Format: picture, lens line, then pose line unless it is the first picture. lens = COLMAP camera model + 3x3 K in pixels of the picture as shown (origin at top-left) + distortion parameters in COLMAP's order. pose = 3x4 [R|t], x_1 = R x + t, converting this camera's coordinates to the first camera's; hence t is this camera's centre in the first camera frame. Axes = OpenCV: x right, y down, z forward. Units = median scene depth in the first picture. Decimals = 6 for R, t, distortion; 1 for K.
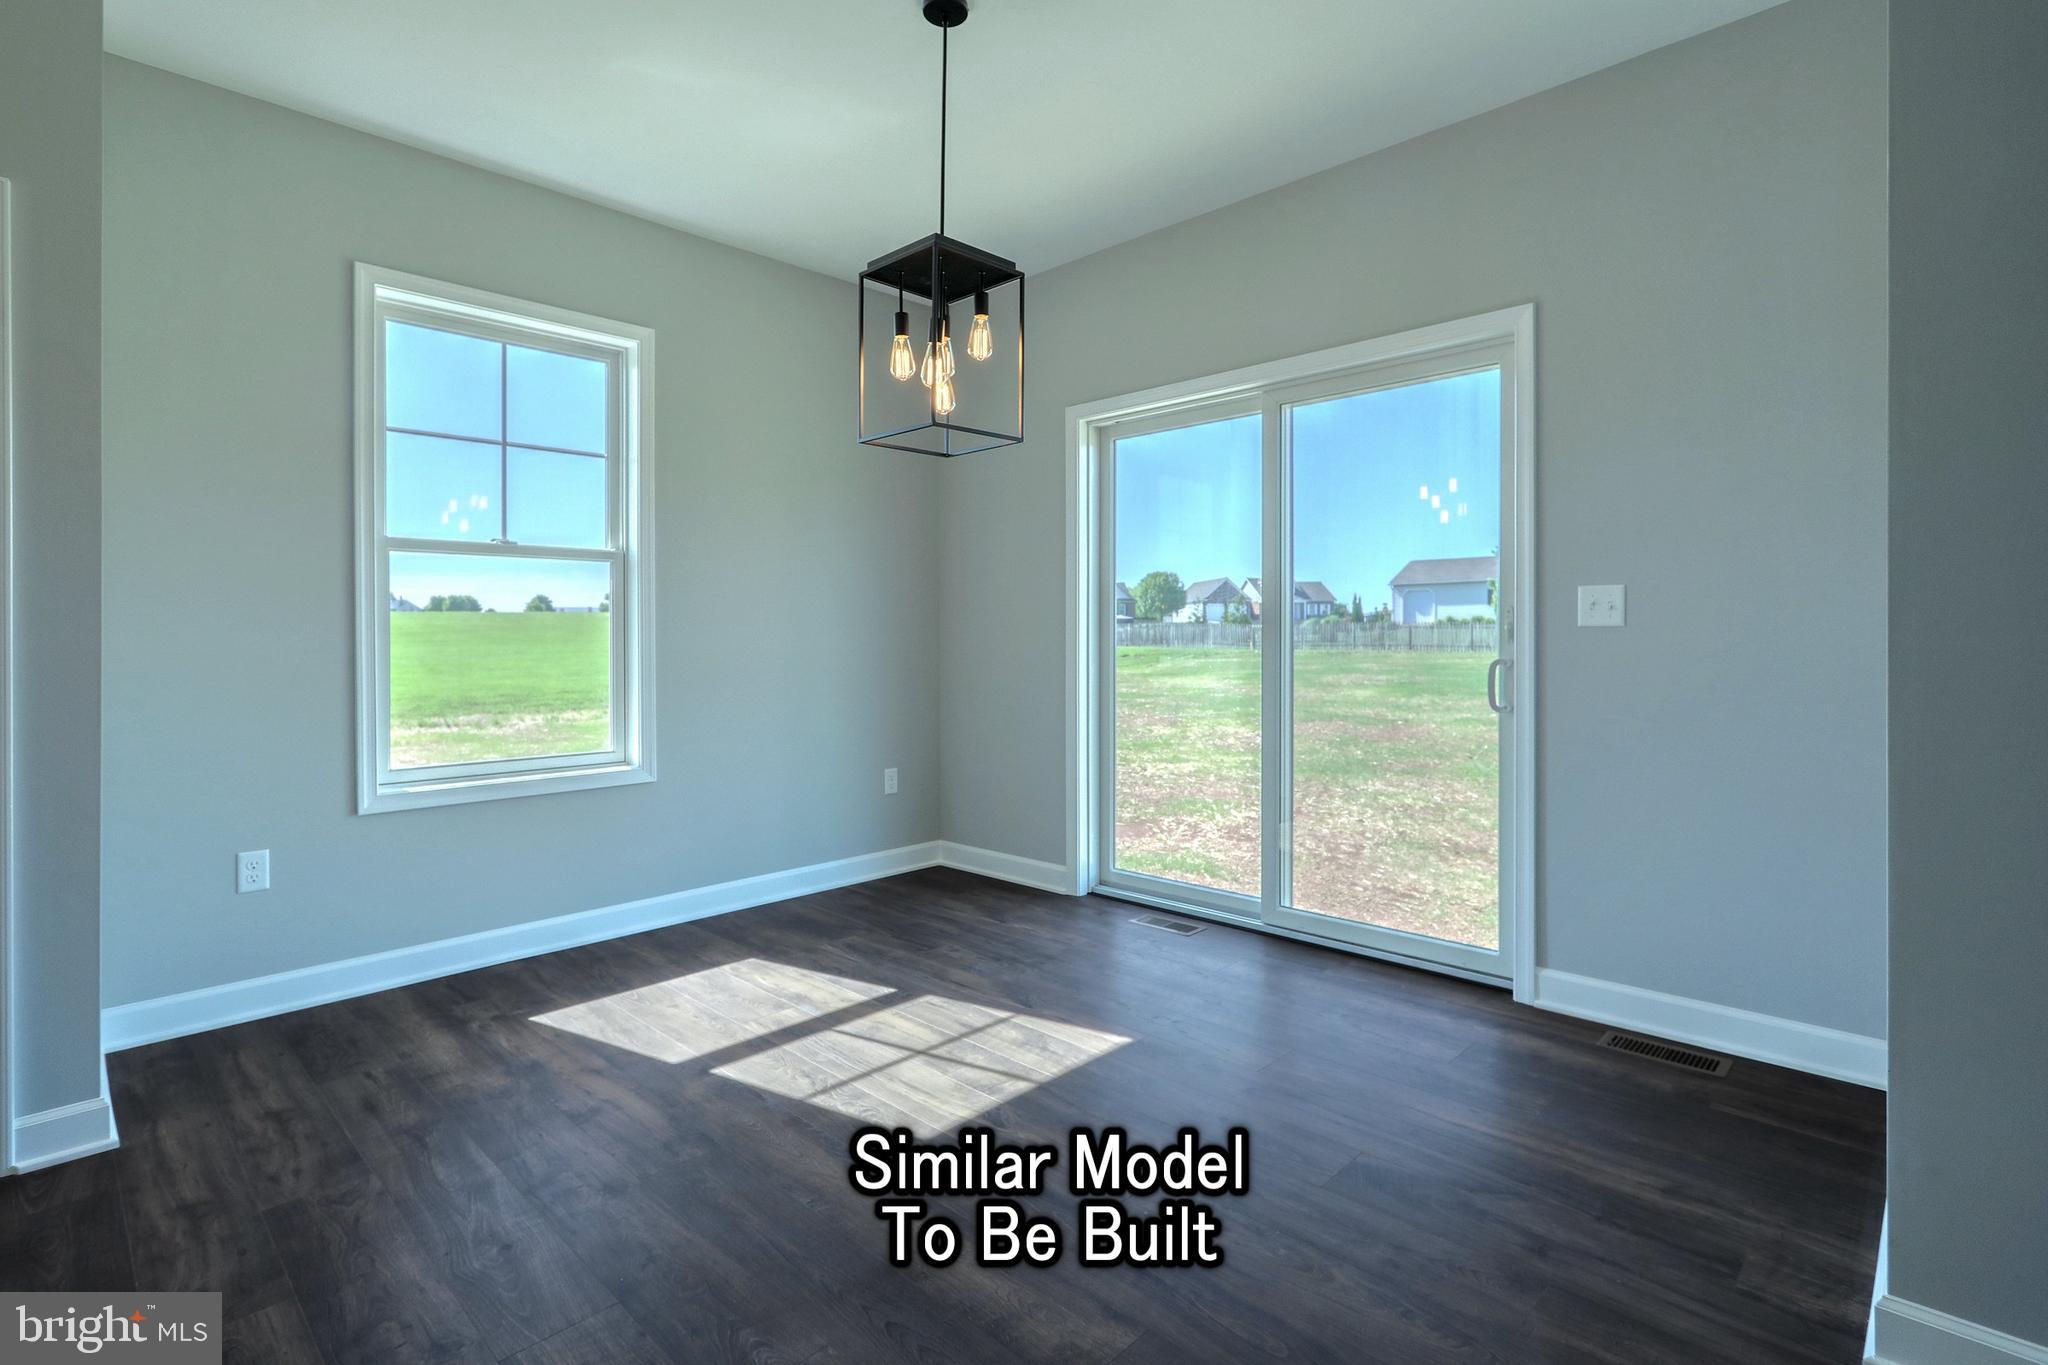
lens RADIAL K [[984.6, 0, 1021.8], [0, 984.6, 674.1], [0, 0, 1]] dist [-0.002798, 0.000818]
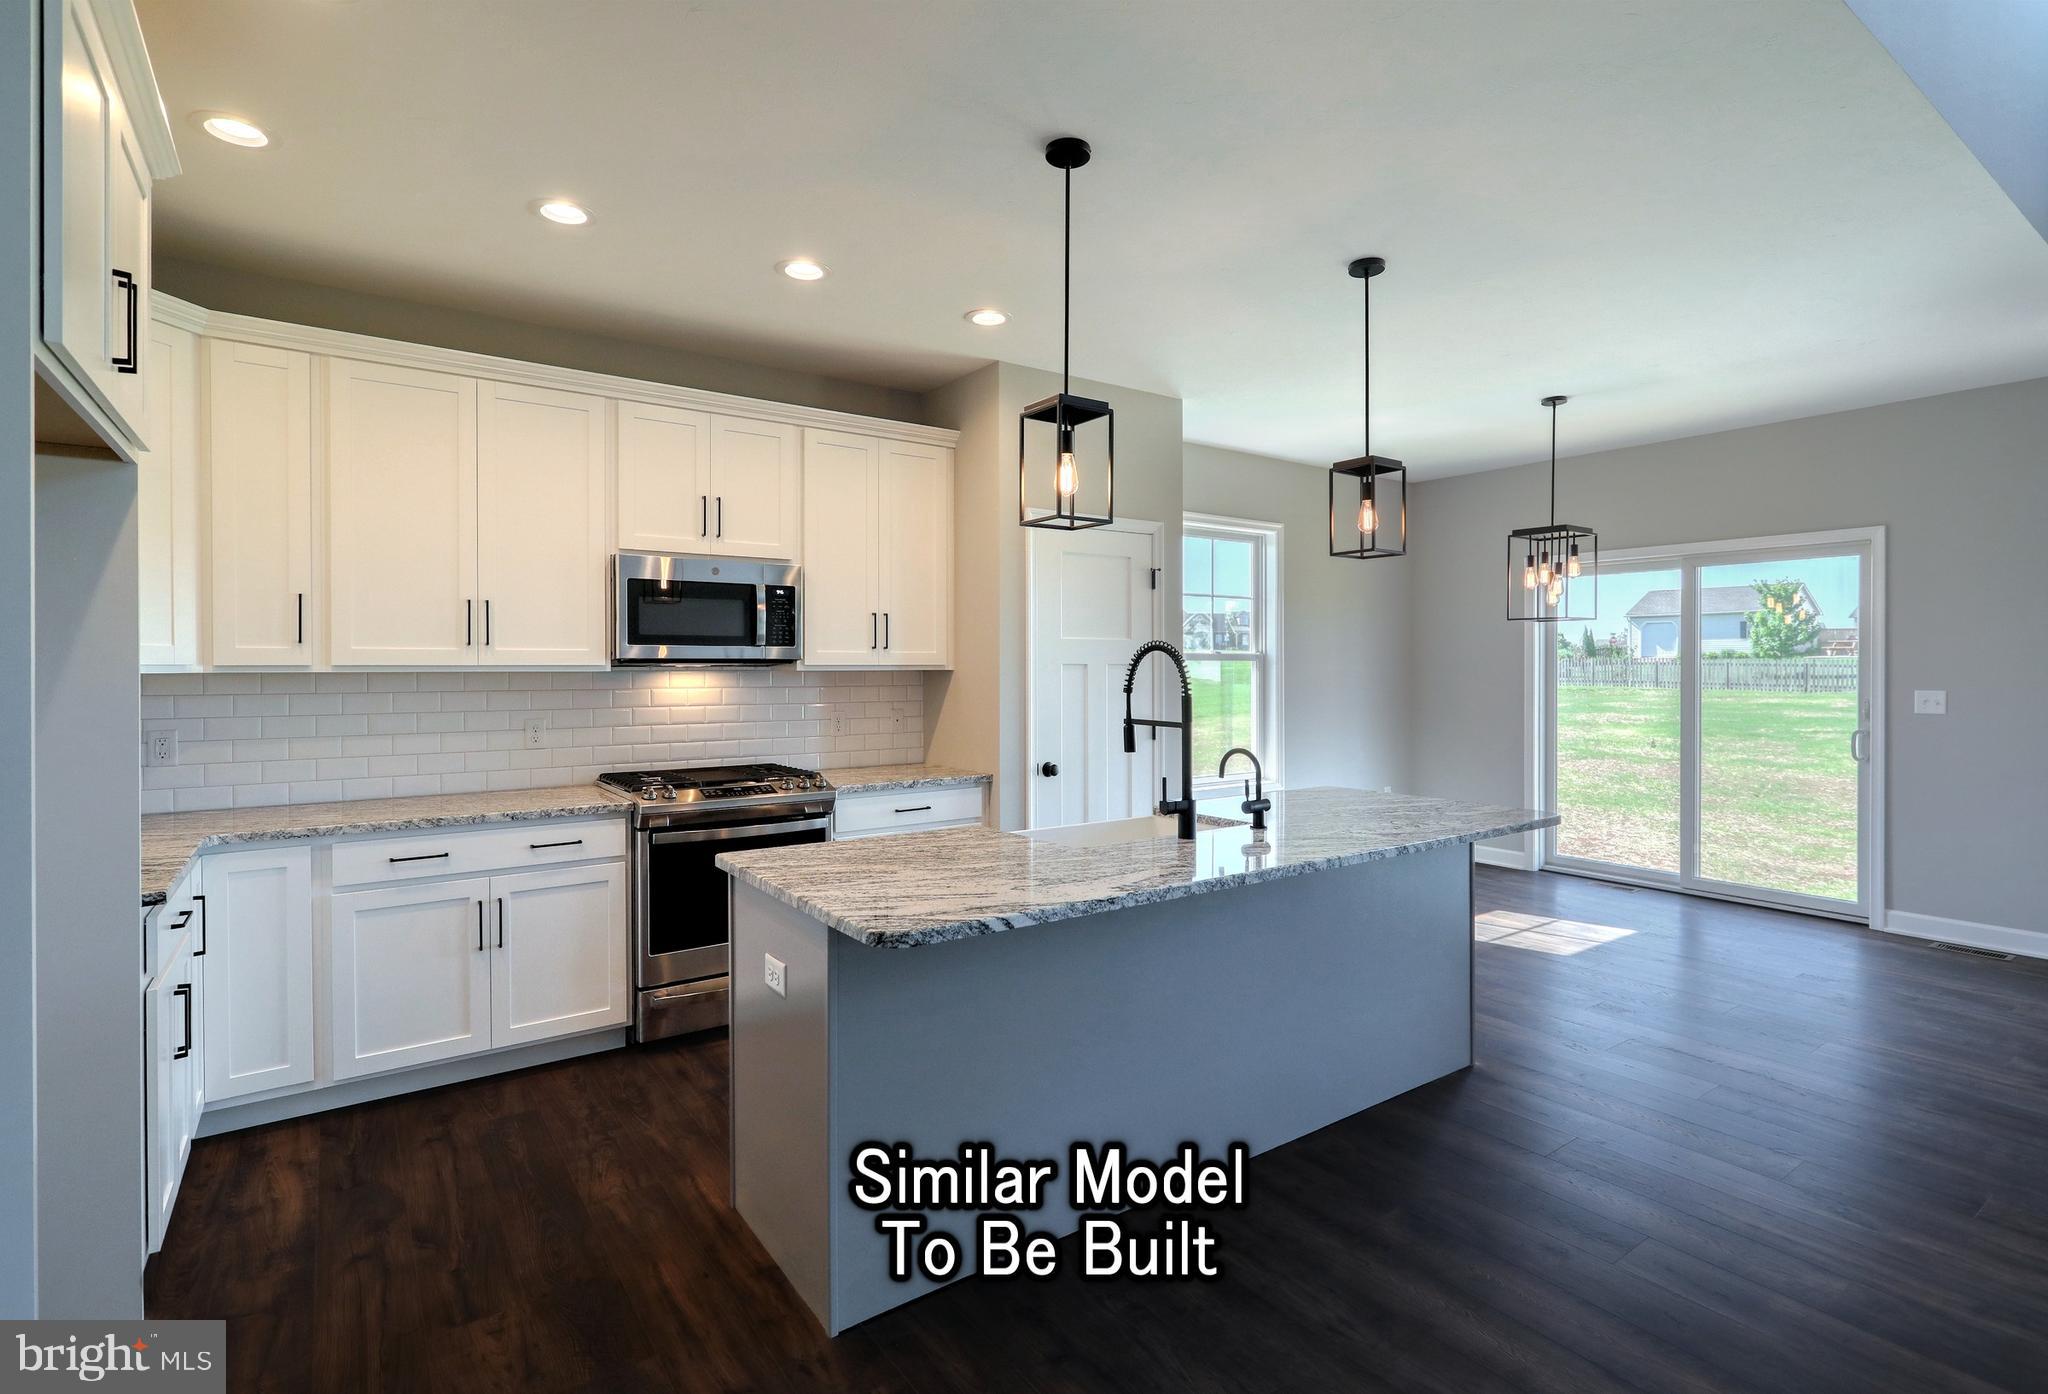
lens RADIAL K [[980.4, 0, 1028.8], [0, 980.4, 691.1], [0, 0, 1]] dist [0.006063, 0.000270]
pose [[0.984410, 0.011214, -0.175532, -0.491168], [-0.012907, 0.999881, -0.008505, -0.038895], [0.175416, 0.010639, 0.984437, -0.725490]]
